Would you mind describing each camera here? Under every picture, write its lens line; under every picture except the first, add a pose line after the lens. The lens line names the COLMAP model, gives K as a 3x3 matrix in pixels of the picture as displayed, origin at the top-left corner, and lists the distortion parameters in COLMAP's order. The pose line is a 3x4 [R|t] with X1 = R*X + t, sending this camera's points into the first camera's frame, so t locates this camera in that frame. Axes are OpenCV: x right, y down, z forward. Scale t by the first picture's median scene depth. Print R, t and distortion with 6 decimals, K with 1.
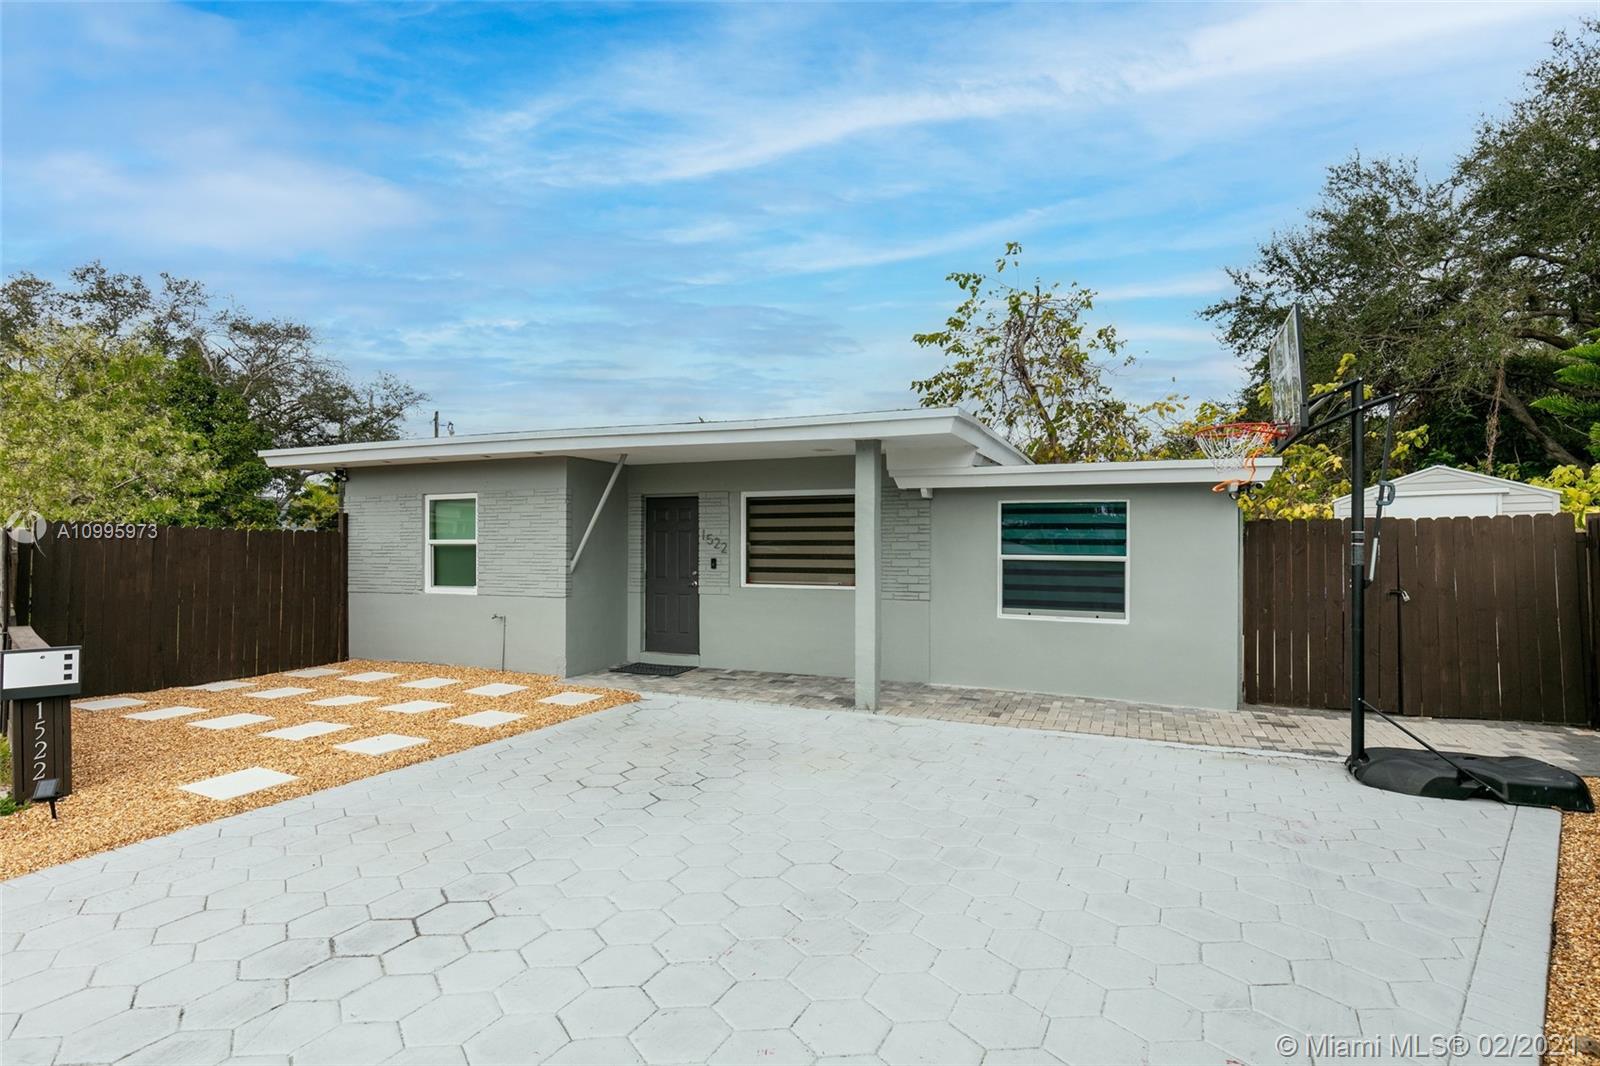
lens RADIAL K [[822.9, 0, 807.2], [0, 822.9, 527.8], [0, 0, 1]] dist [-0.004729, 0.003619]
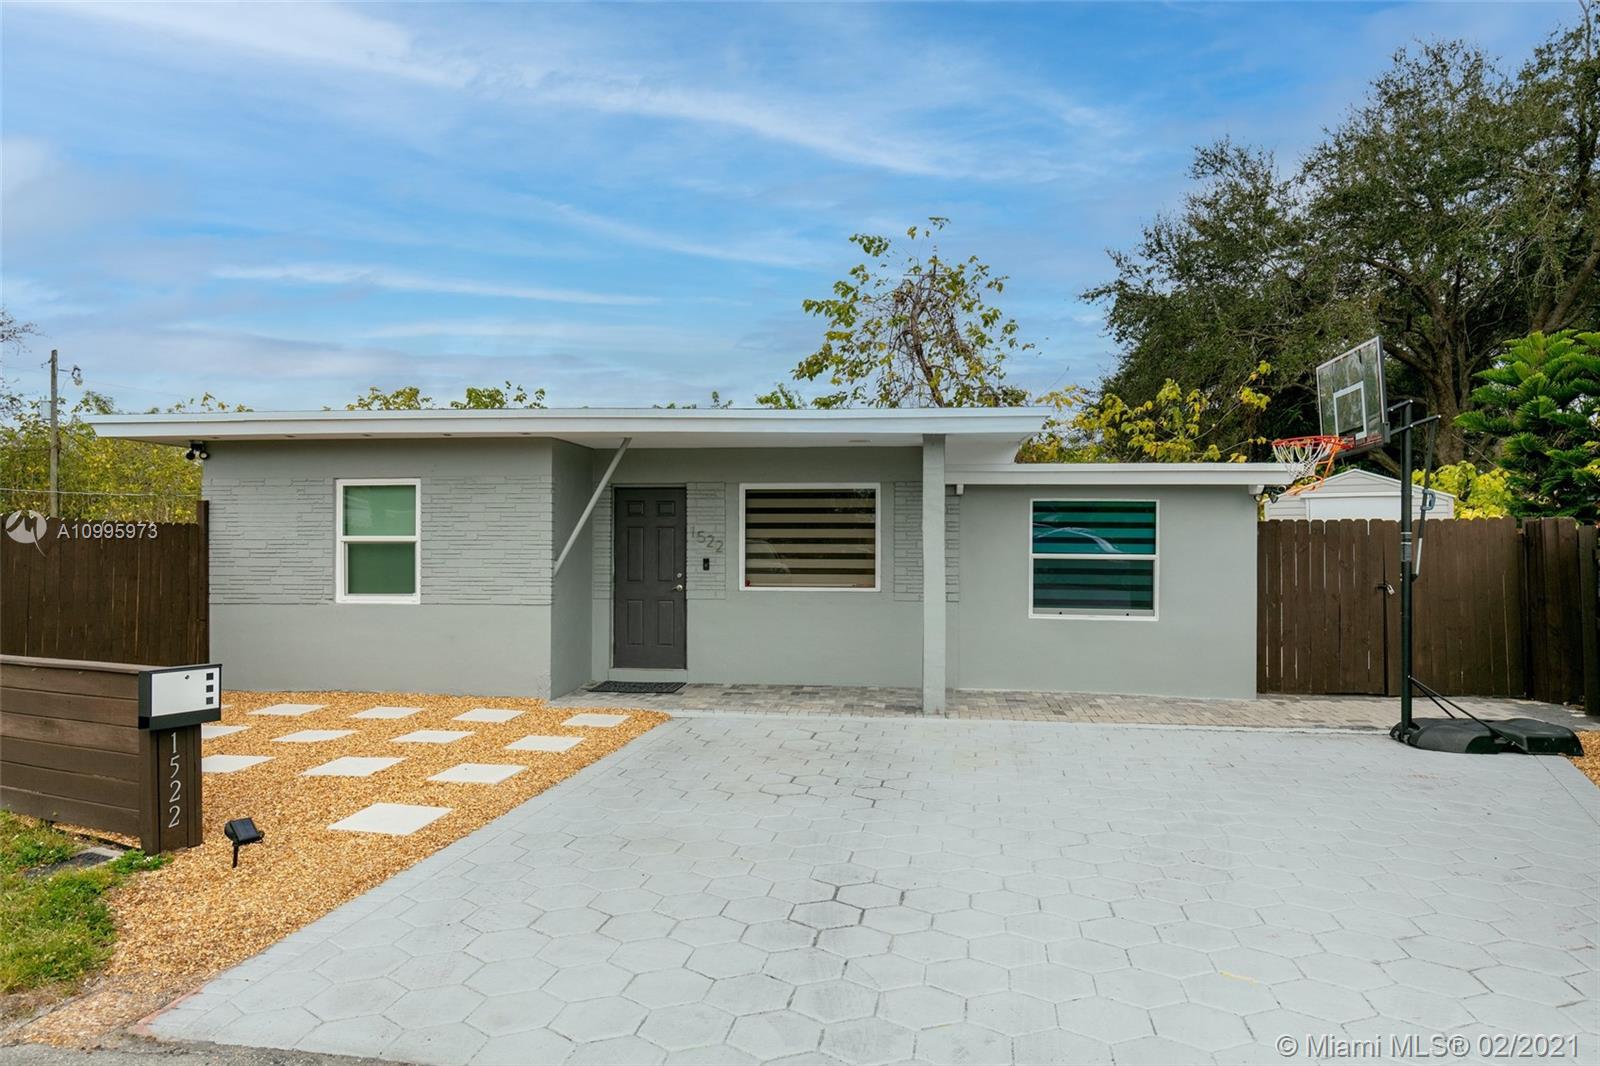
lens RADIAL K [[1044.0, 0, 800.6], [0, 1044.0, 538.7], [0, 0, 1]] dist [-0.000082, -0.005898]
pose [[0.957739, 0.002992, 0.287624, -0.341577], [-0.007766, 0.999850, 0.015460, -0.001792], [-0.287535, -0.017040, 0.957619, -0.095783]]
